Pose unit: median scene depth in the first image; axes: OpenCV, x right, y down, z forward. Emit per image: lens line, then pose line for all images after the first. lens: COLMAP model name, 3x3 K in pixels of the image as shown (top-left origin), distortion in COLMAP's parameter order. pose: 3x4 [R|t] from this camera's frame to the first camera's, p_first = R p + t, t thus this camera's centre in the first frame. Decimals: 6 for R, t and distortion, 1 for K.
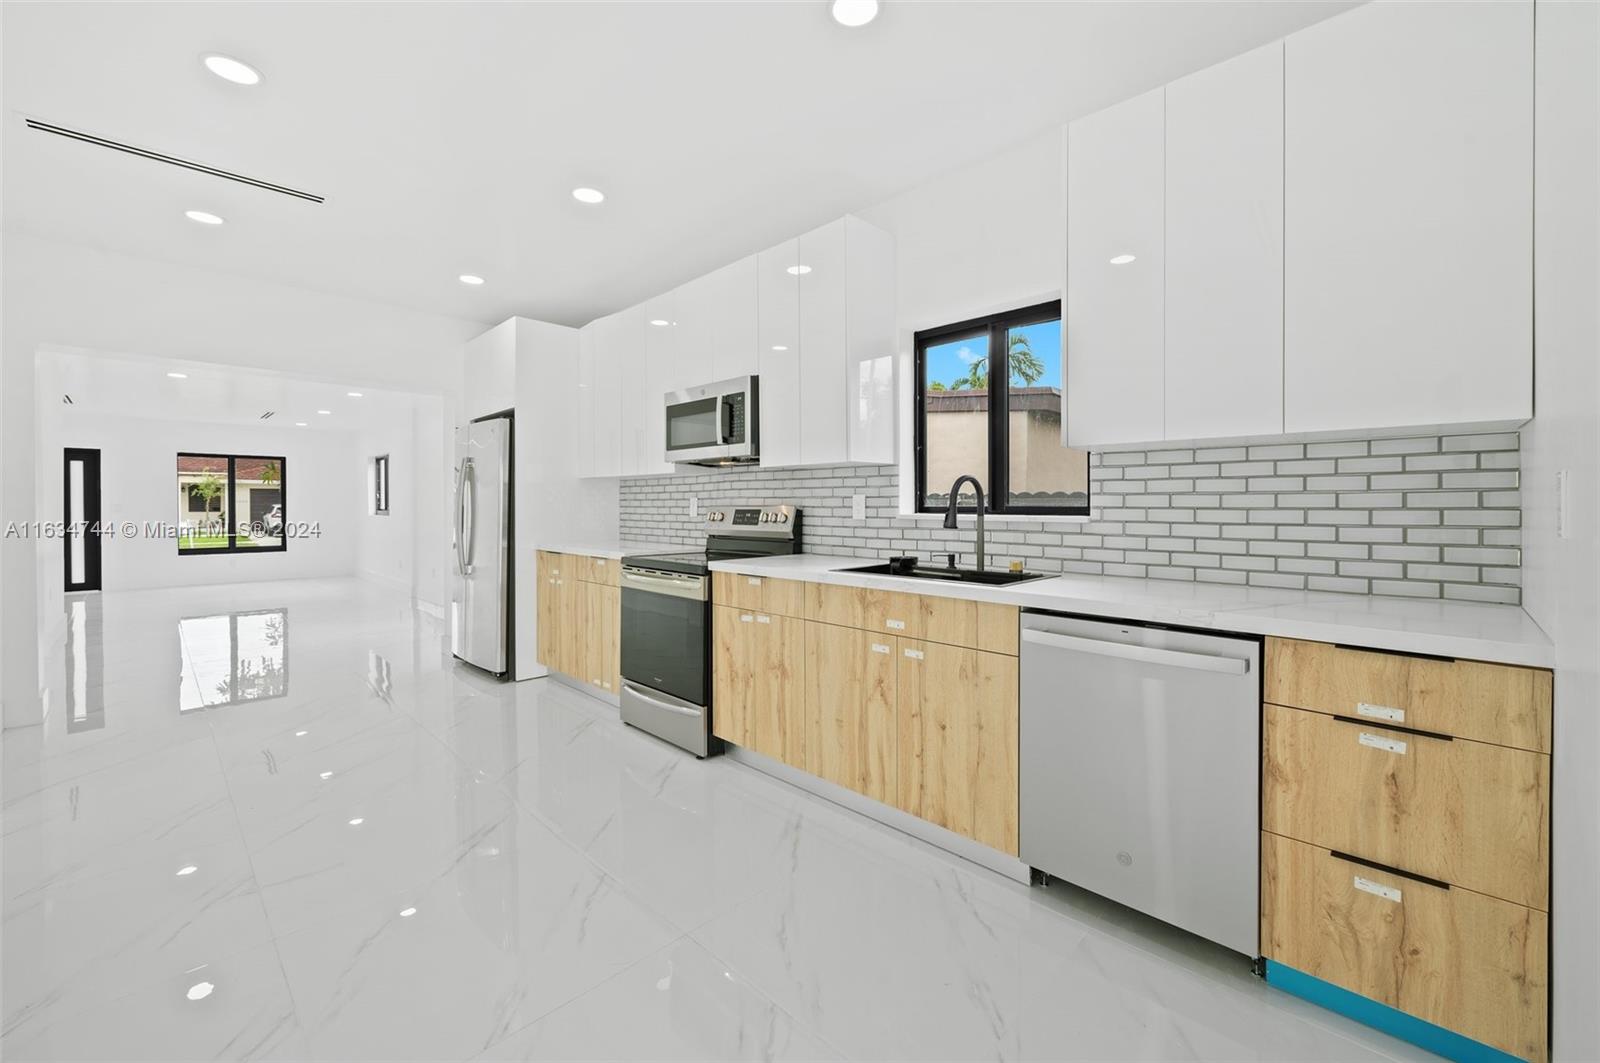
lens RADIAL K [[639.2, 0, 807.8], [0, 639.2, 509.6], [0, 0, 1]] dist [-0.003124, -0.001519]
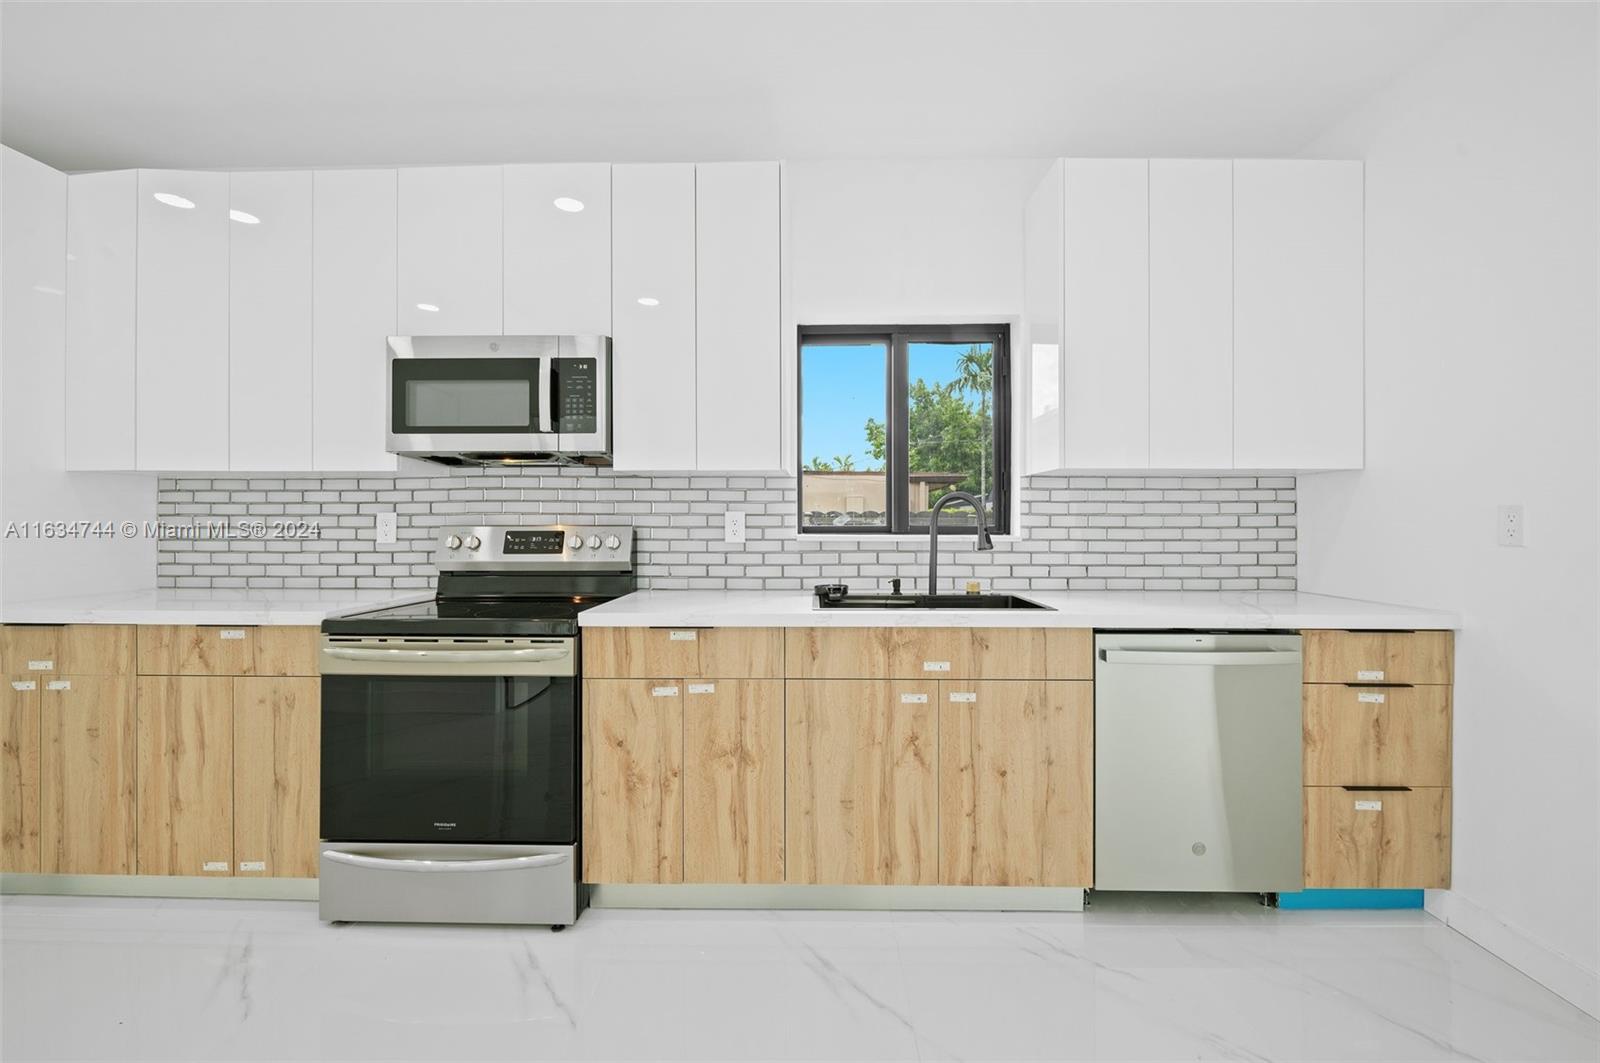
lens RADIAL K [[639.2, 0, 804.1], [0, 639.2, 520.4], [0, 0, 1]] dist [-0.003124, -0.001519]
pose [[0.730660, 0.002952, 0.682735, -0.437880], [0.005022, 0.999940, -0.009699, -0.004428], [-0.682723, 0.010515, 0.730602, 0.387651]]
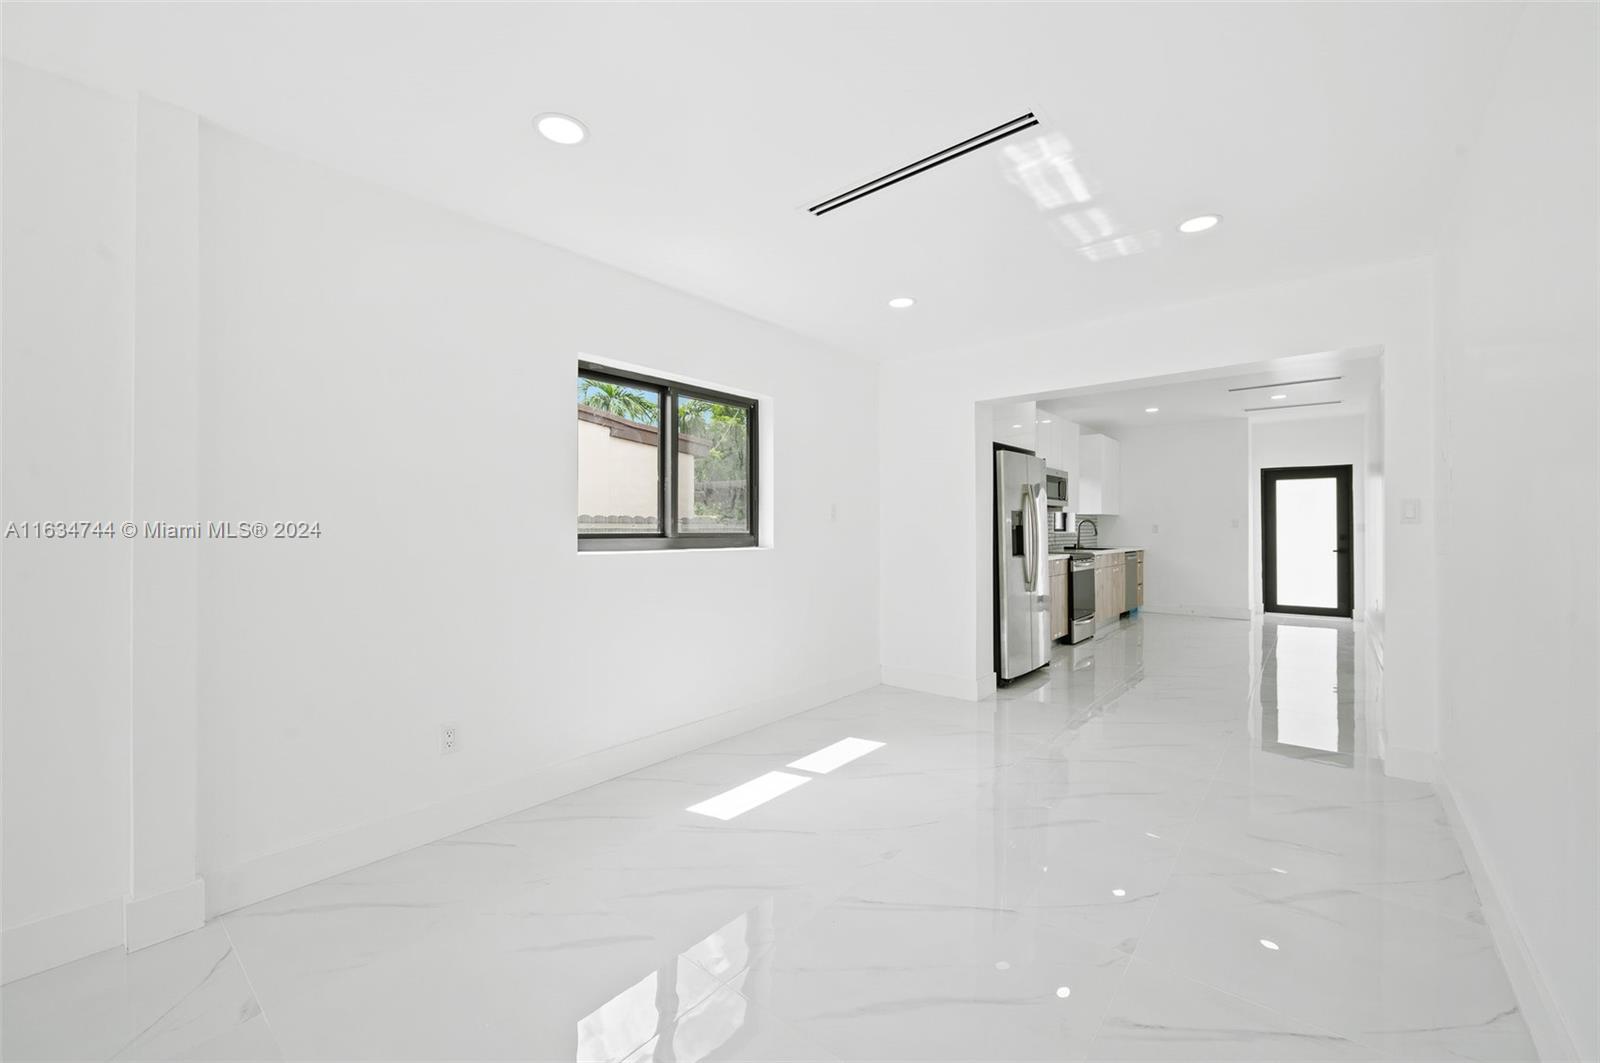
lens RADIAL K [[639.2, 0, 812.2], [0, 639.2, 526.0], [0, 0, 1]] dist [-0.003124, -0.001519]
pose [[-0.083919, 0.004336, 0.996463, -2.474817], [0.008384, 0.999958, -0.003645, -0.016400], [-0.996437, 0.008048, -0.083951, 2.269559]]
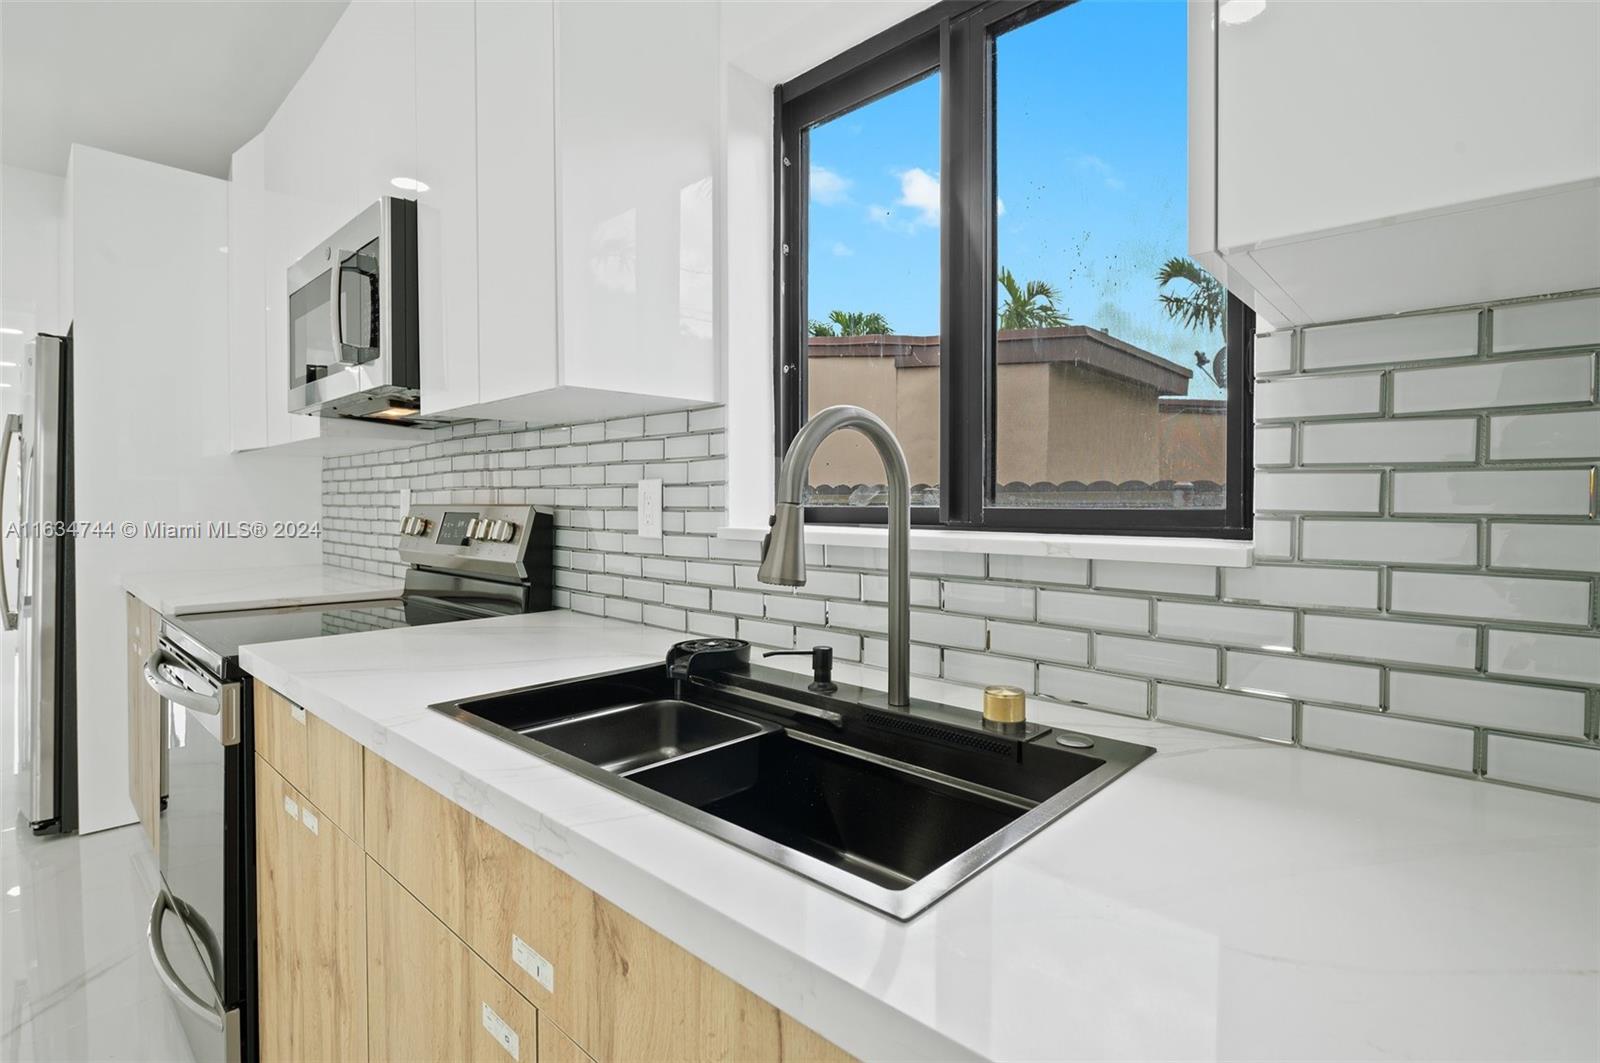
lens RADIAL K [[766.8, 0, 790.1], [0, 766.8, 510.0], [0, 0, 1]] dist [0.002648, -0.000420]
pose [[0.999958, 0.003611, 0.008394, 0.184138], [-0.003615, 0.999993, 0.000493, -0.003993], [-0.008392, -0.000523, 0.999965, 0.531184]]
